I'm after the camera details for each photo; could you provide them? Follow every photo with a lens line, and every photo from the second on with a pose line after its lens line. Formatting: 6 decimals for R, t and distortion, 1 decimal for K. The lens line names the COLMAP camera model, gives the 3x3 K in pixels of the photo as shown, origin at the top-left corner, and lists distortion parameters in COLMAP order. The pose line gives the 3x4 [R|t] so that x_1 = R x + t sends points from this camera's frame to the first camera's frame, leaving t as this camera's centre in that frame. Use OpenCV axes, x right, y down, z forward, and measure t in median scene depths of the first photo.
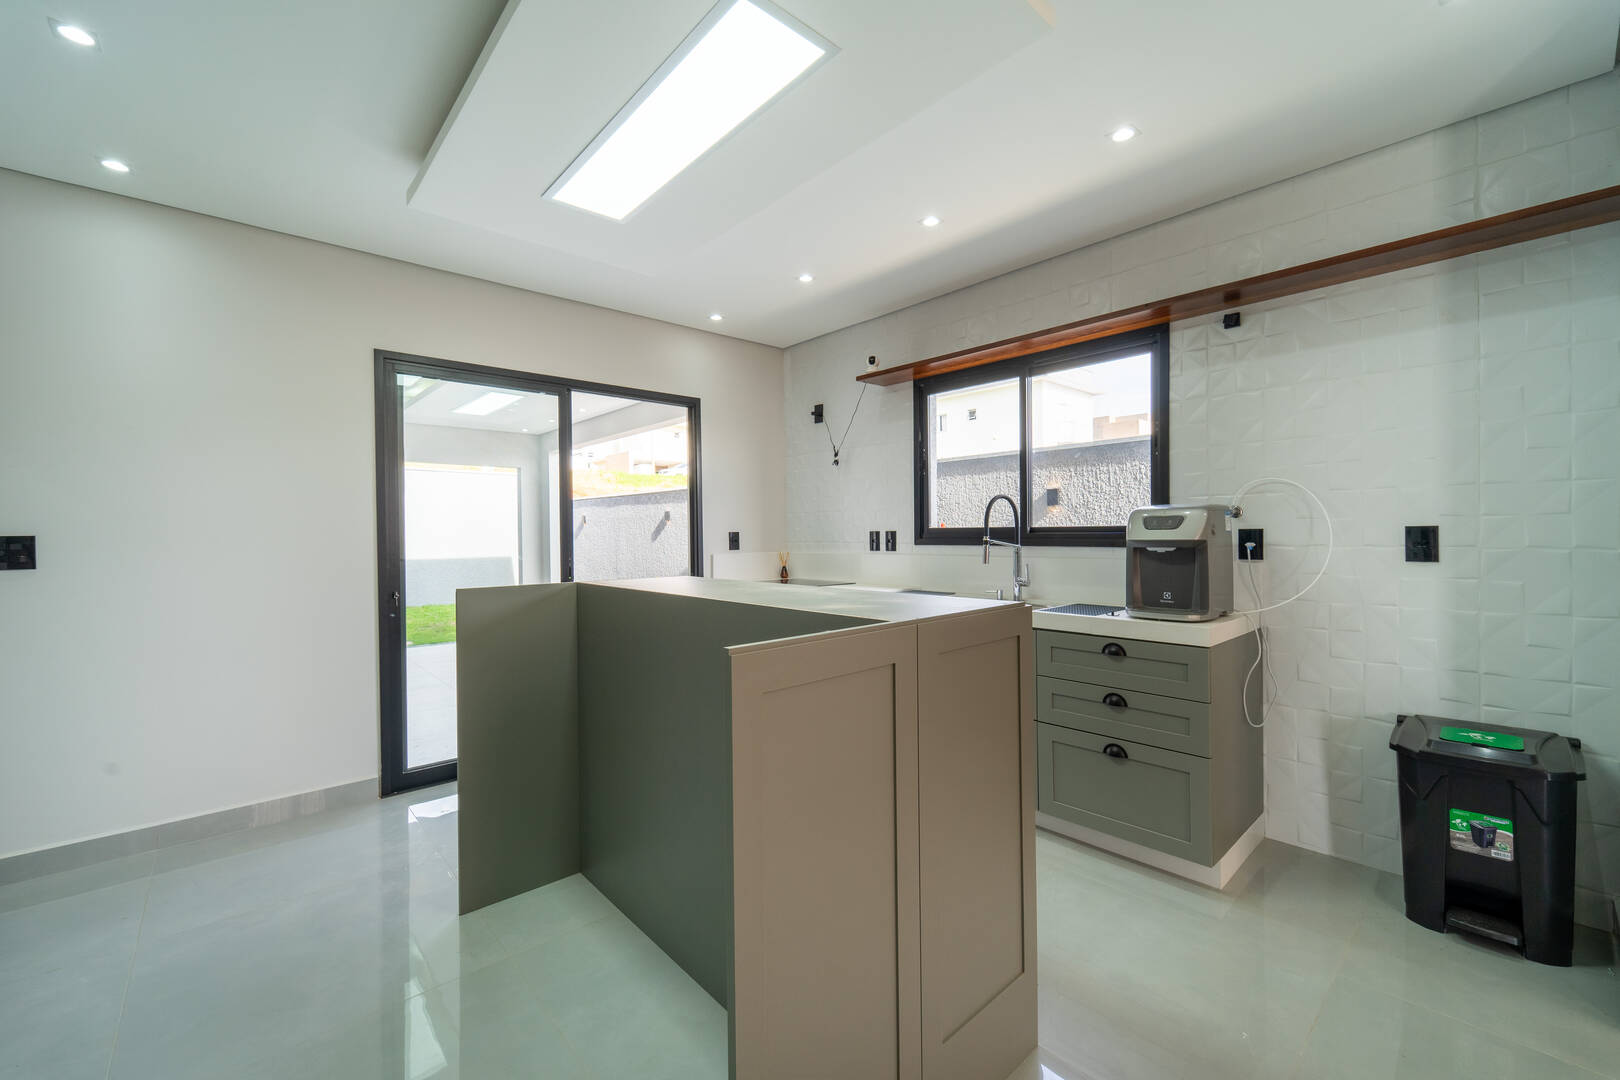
lens RADIAL K [[648.6, 0, 829.8], [0, 648.6, 534.7], [0, 0, 1]] dist [0.001464, -0.001552]
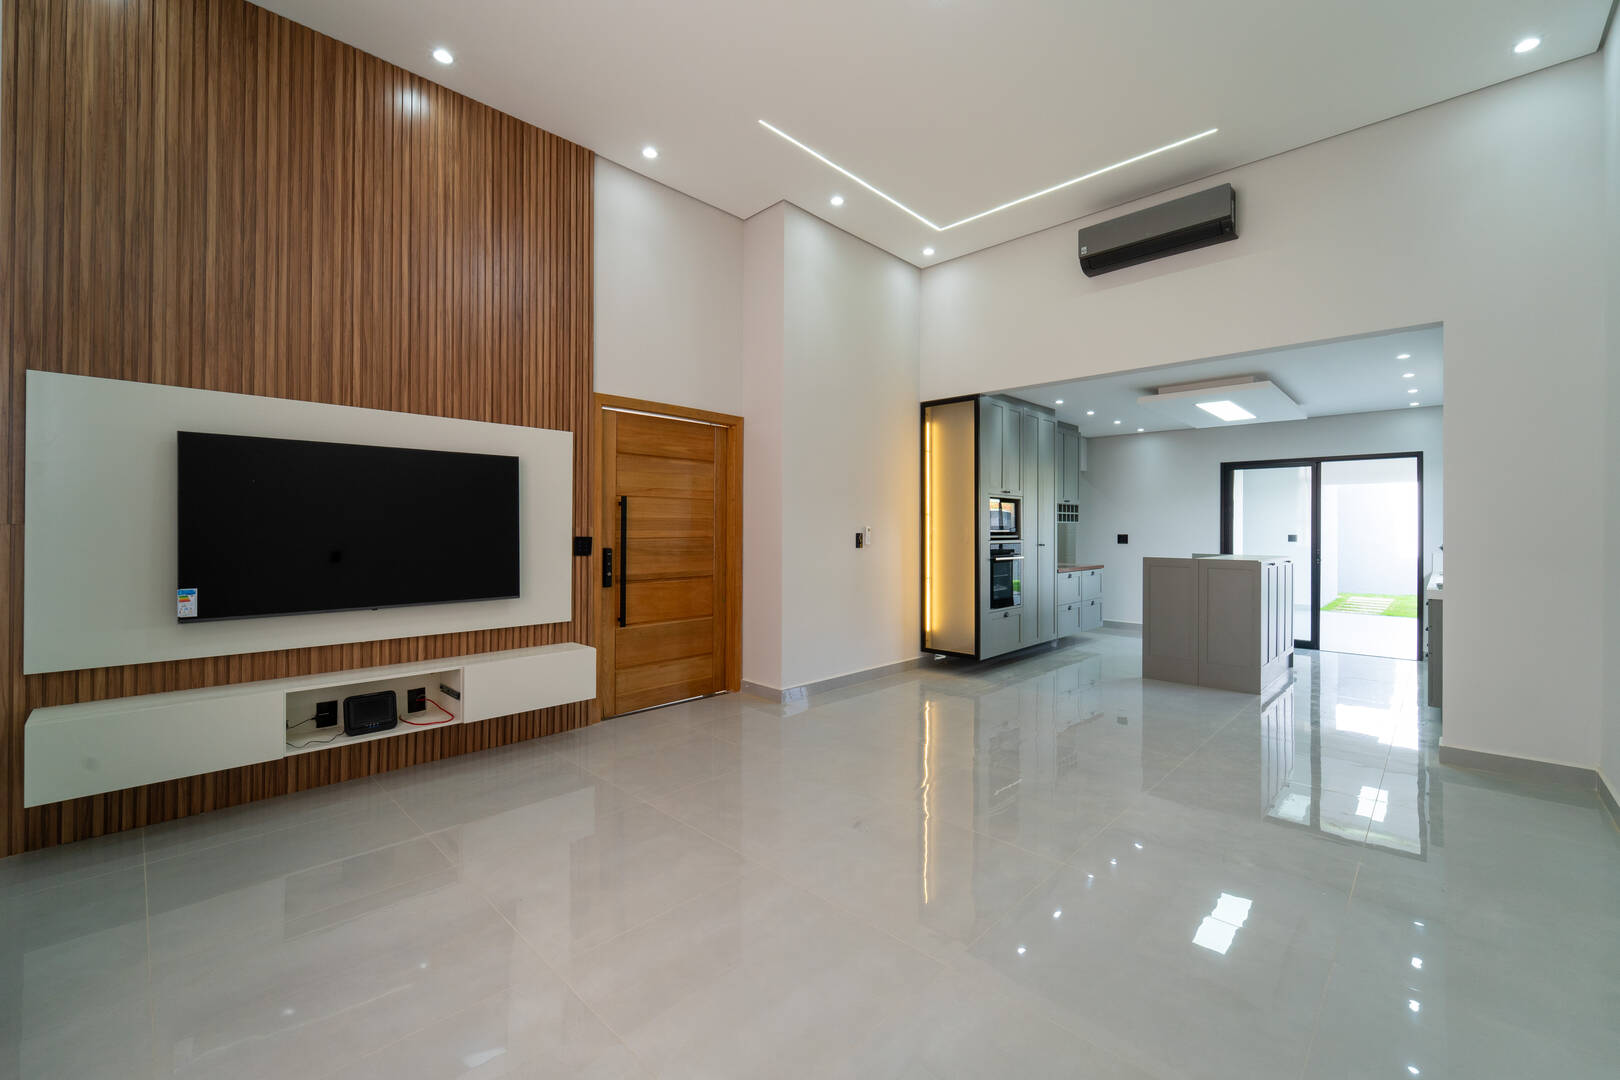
lens RADIAL K [[648.6, 0, 814.7], [0, 648.6, 534.9], [0, 0, 1]] dist [0.001464, -0.001552]
pose [[0.065167, 0.022850, -0.997613, 1.475110], [-0.016040, 0.999633, 0.021849, -0.023744], [0.997745, 0.014578, 0.065509, -0.651565]]
